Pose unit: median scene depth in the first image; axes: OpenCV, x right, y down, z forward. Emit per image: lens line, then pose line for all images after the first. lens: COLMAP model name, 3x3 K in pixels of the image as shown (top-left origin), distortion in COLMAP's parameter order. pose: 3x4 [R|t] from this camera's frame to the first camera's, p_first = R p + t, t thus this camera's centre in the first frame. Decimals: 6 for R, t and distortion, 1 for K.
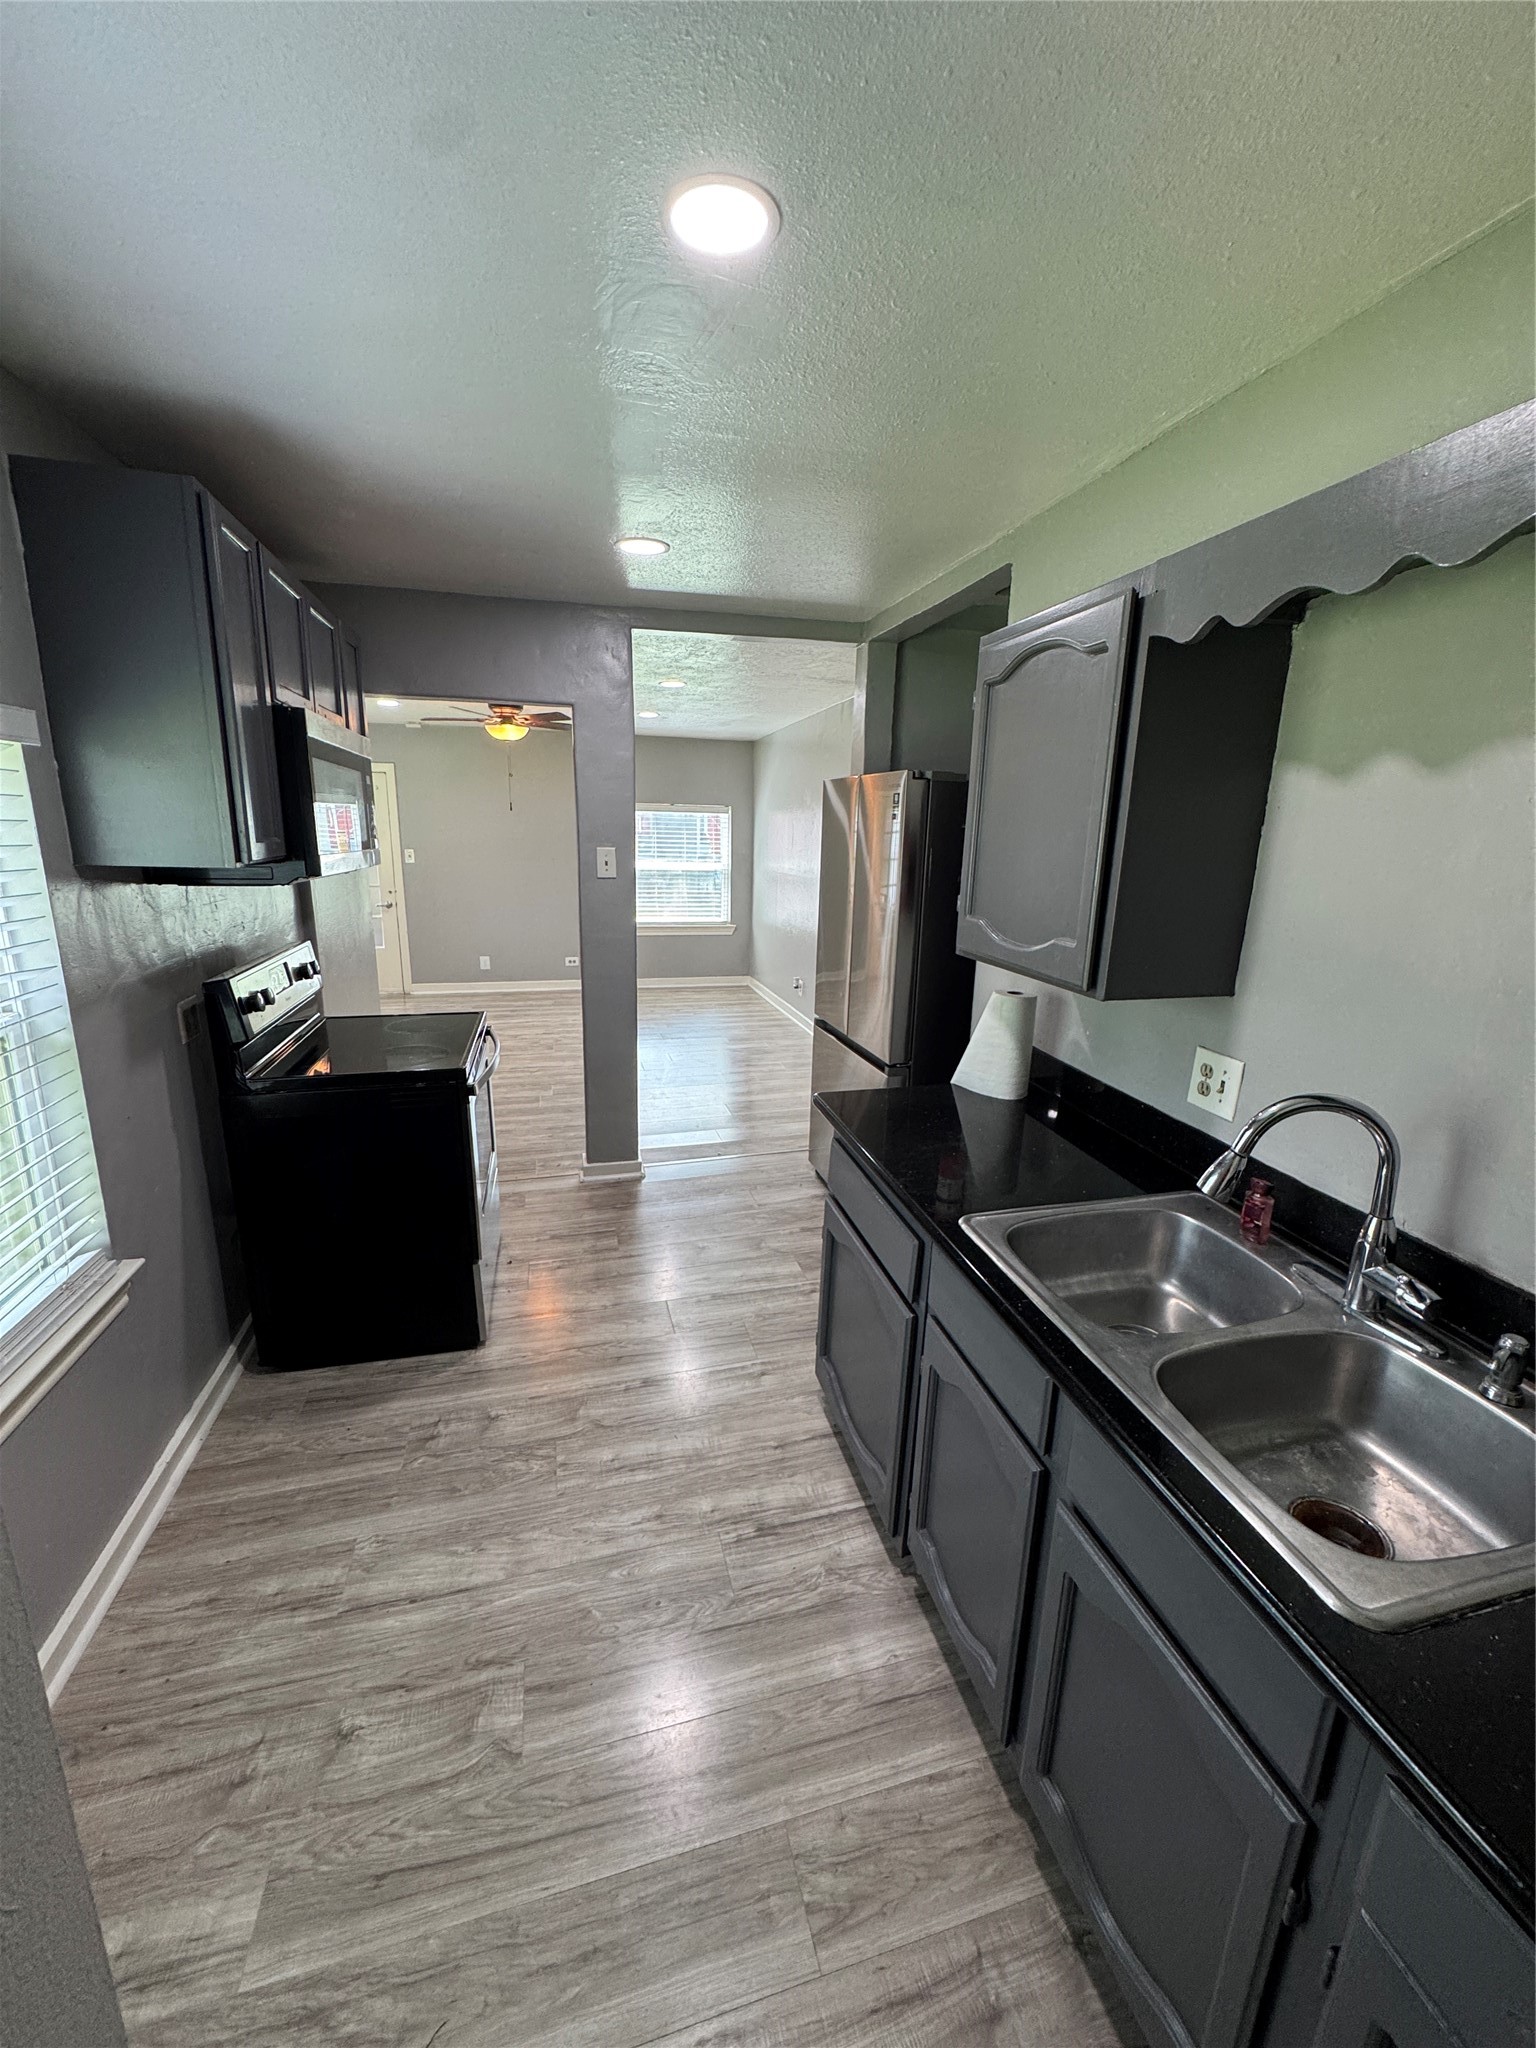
lens RADIAL K [[816.8, 0, 768.4], [0, 816.8, 1024.7], [0, 0, 1]] dist [-0.000307, -0.001057]
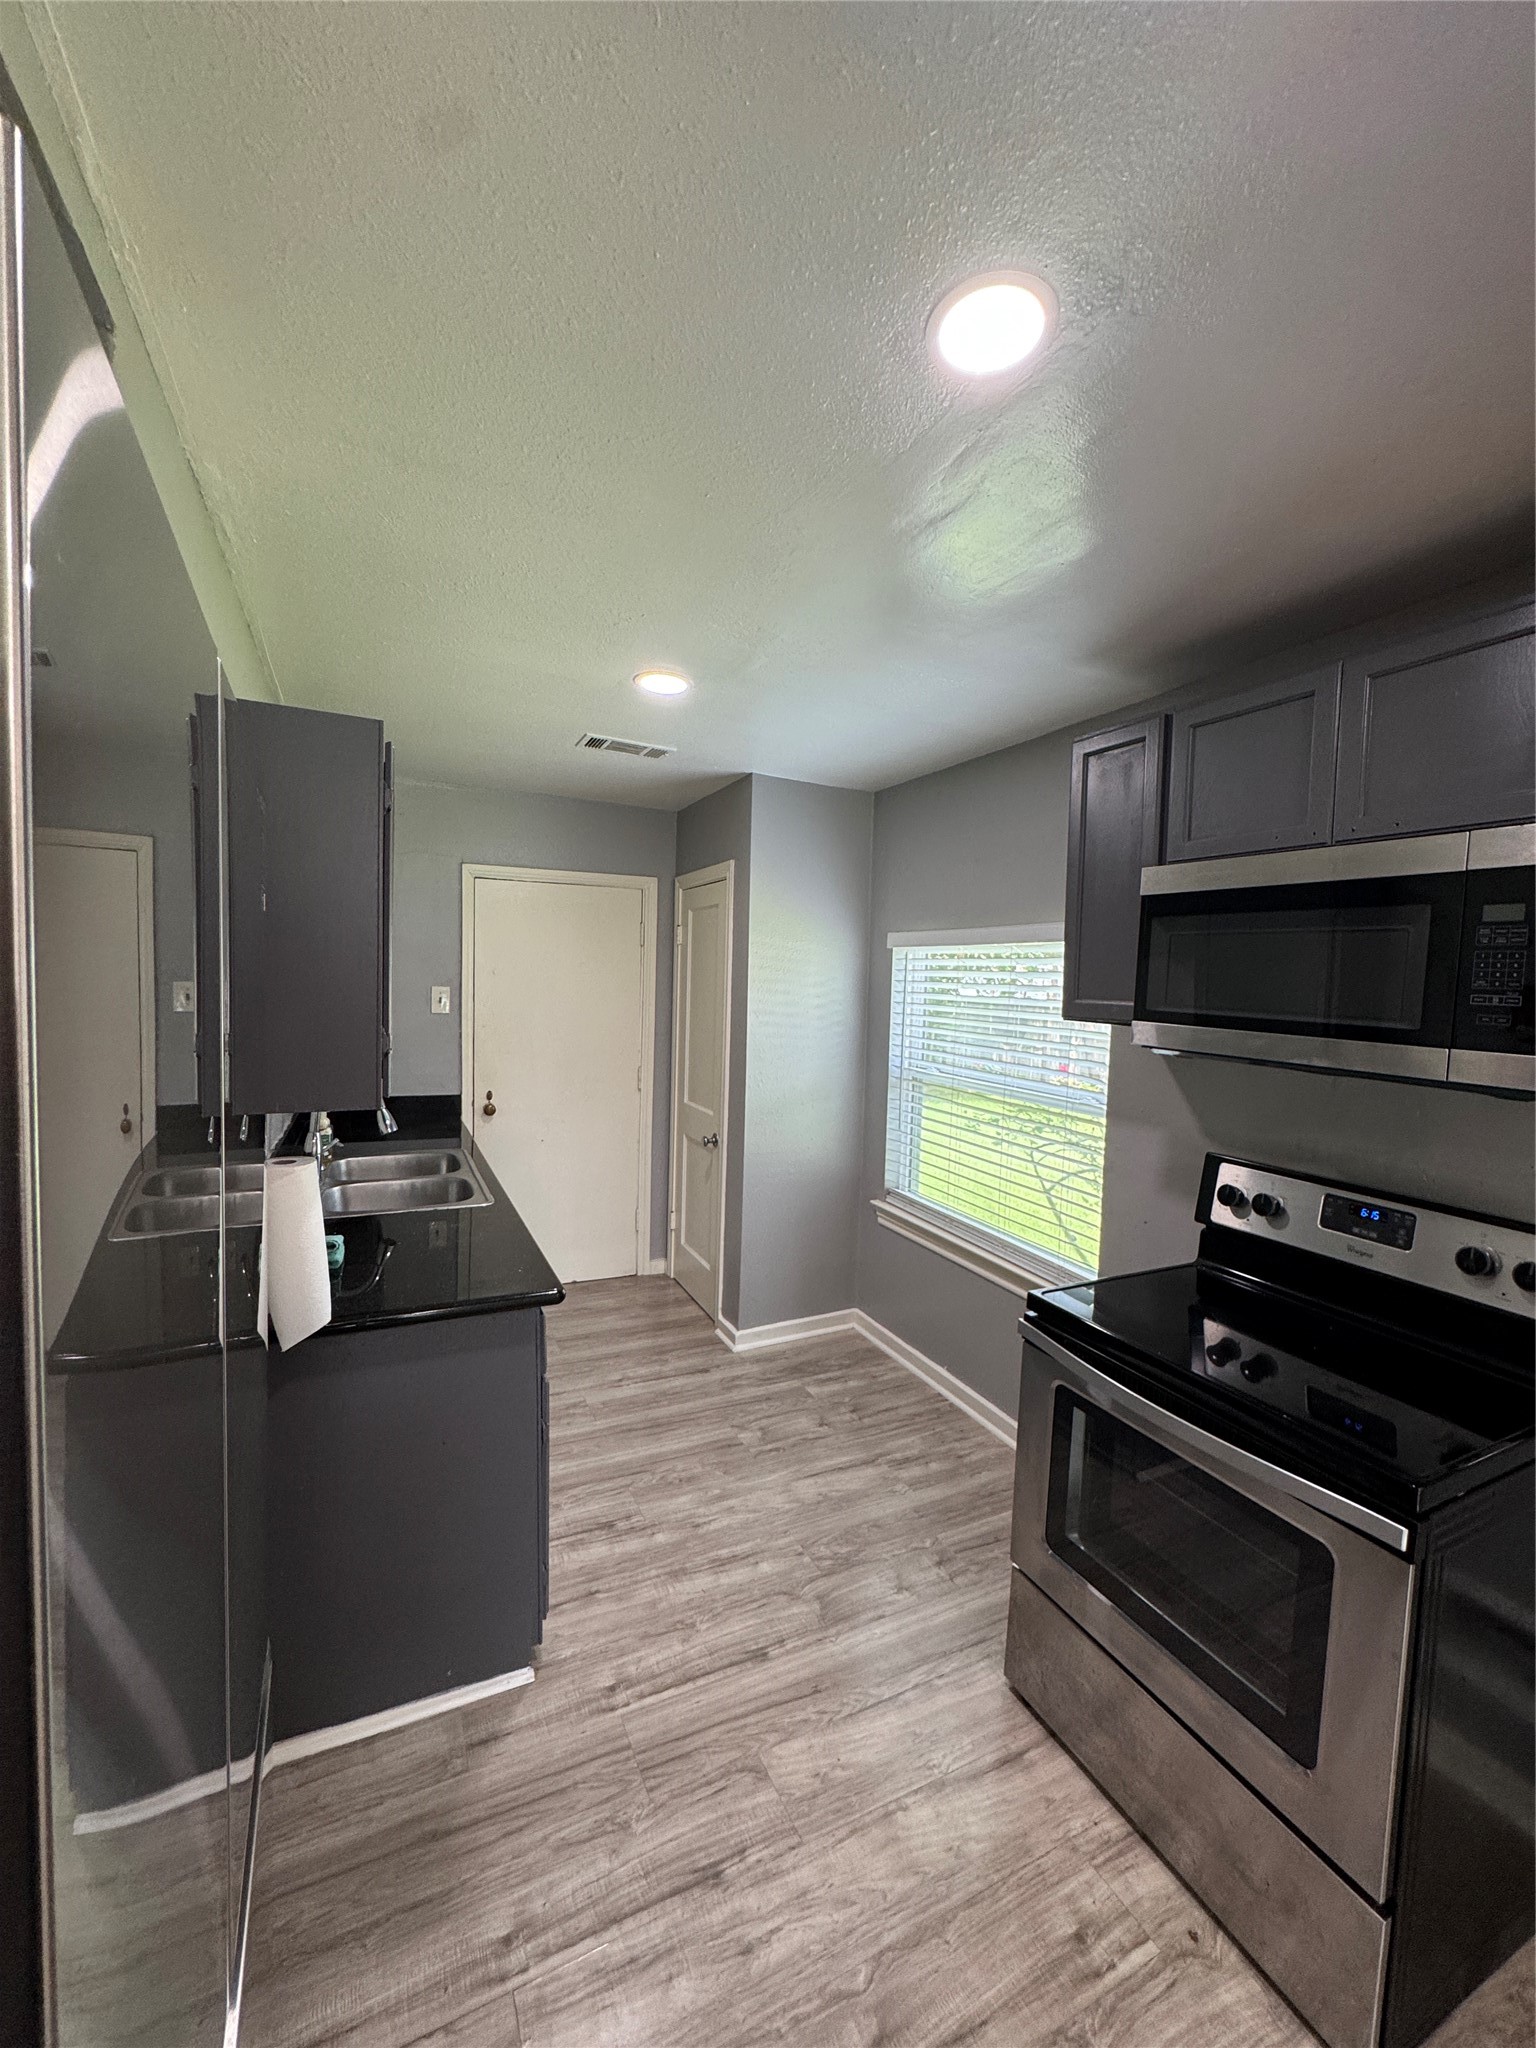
lens RADIAL K [[816.8, 0, 765.0], [0, 816.8, 1022.5], [0, 0, 1]] dist [-0.000307, -0.001057]
pose [[-0.978846, -0.045340, -0.199512, 0.042108], [-0.102363, 0.952844, 0.285674, -0.466414], [0.177152, 0.300053, -0.937329, 1.956545]]
